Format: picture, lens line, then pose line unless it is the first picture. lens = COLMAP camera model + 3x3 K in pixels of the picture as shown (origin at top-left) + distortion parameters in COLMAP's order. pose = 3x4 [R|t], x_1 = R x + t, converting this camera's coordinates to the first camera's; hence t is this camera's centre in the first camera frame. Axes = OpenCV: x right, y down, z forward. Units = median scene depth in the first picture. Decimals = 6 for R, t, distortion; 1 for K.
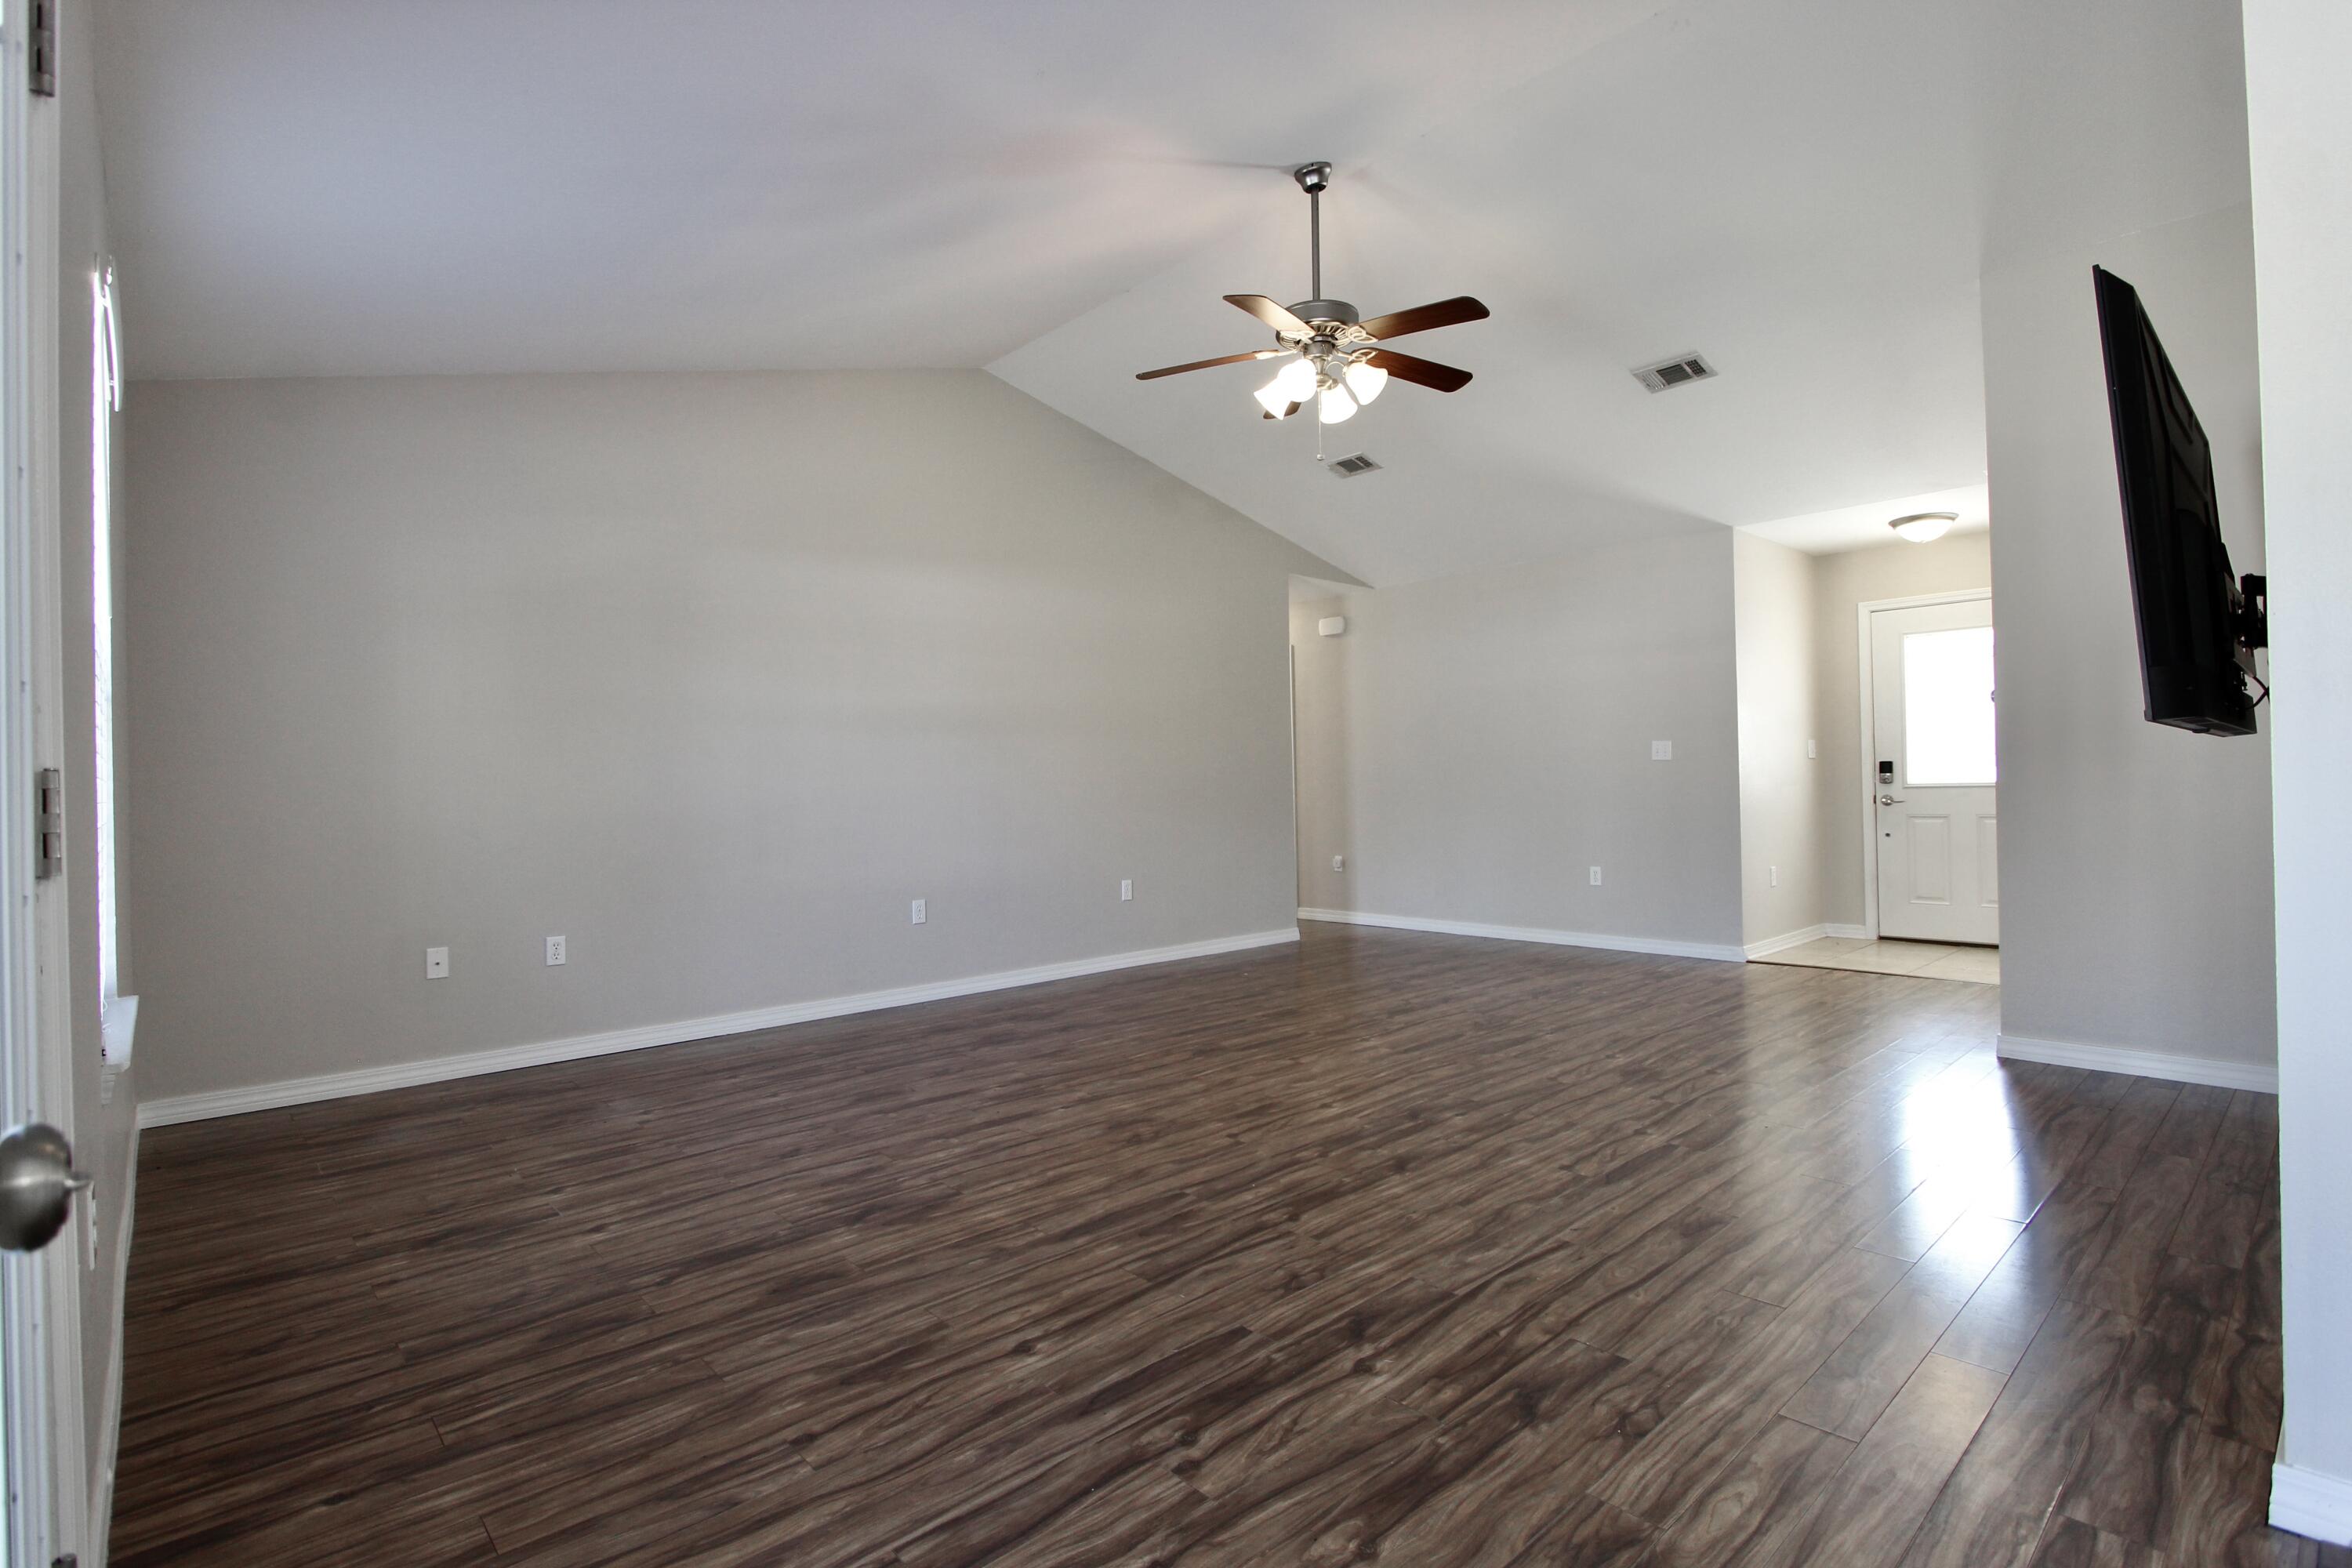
lens RADIAL K [[1108.5, 0, 1179.0], [0, 1108.5, 779.5], [0, 0, 1]] dist [-0.021210, 0.004648]
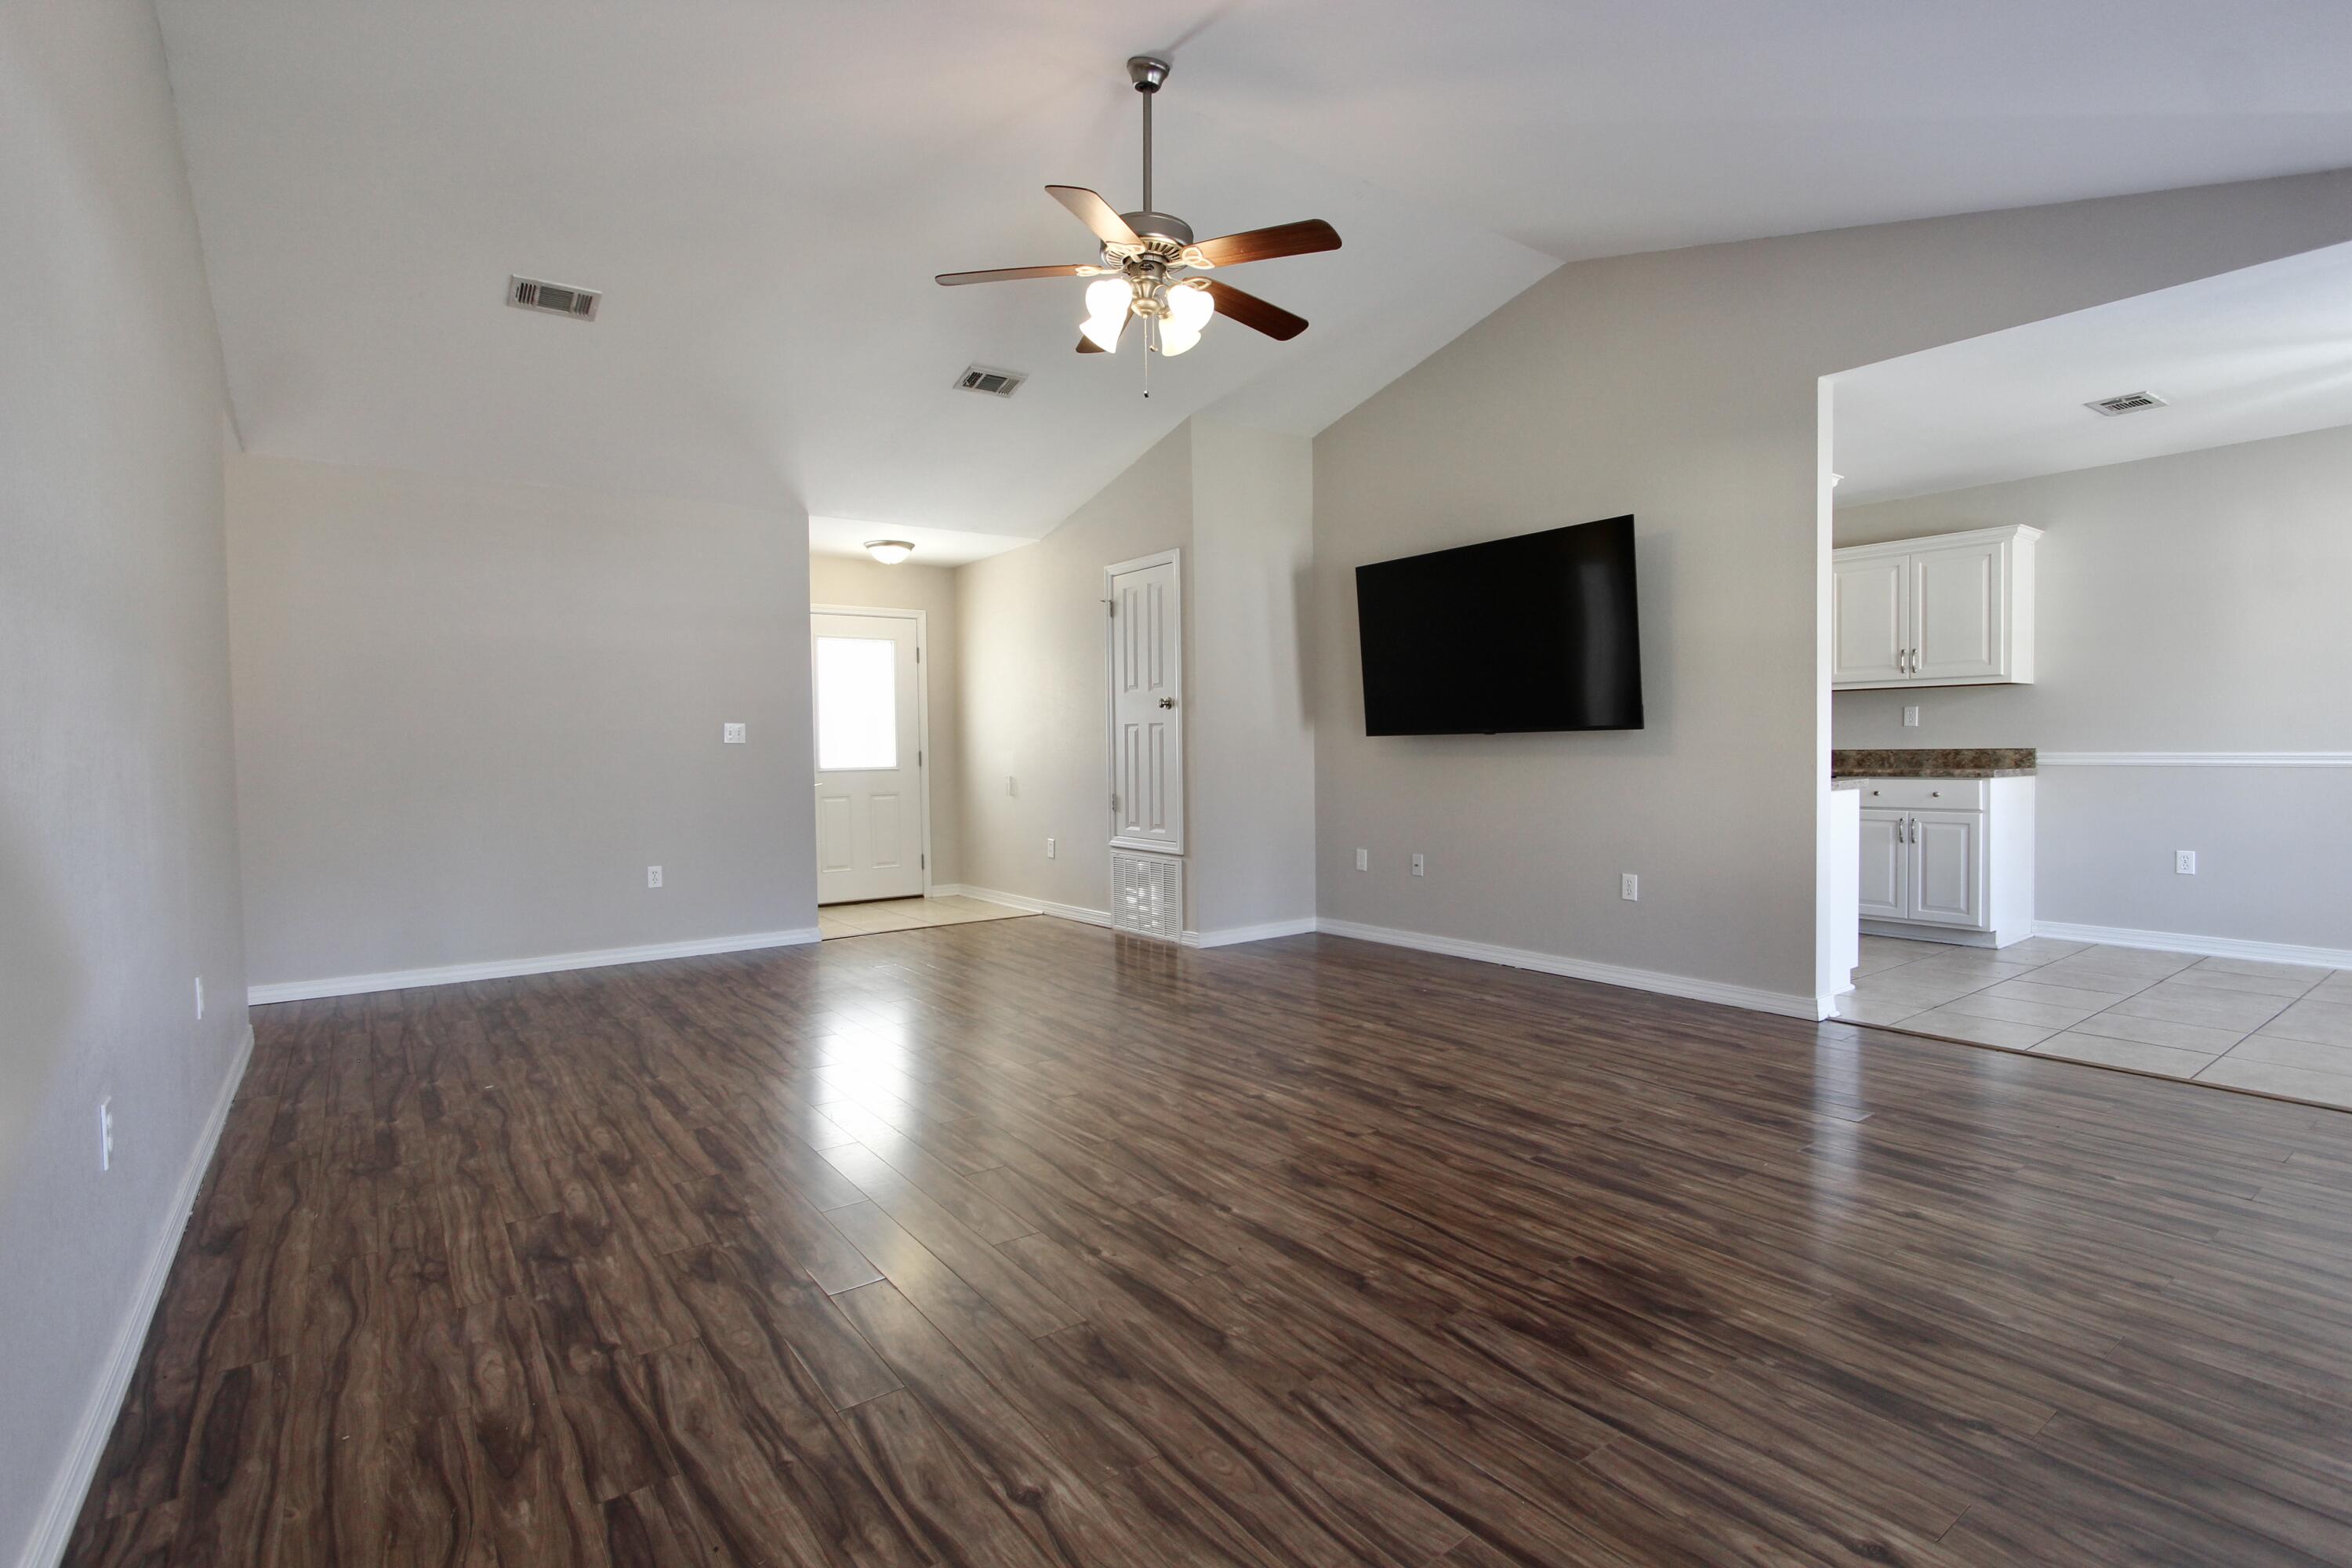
lens RADIAL K [[1117.4, 0, 1178.3], [0, 1117.4, 772.6], [0, 0, 1]] dist [-0.012364, 0.001710]
pose [[0.112918, -0.005797, 0.993587, -0.964423], [0.007021, 0.999963, 0.005036, 0.010604], [-0.993579, 0.006407, 0.112955, 1.107267]]
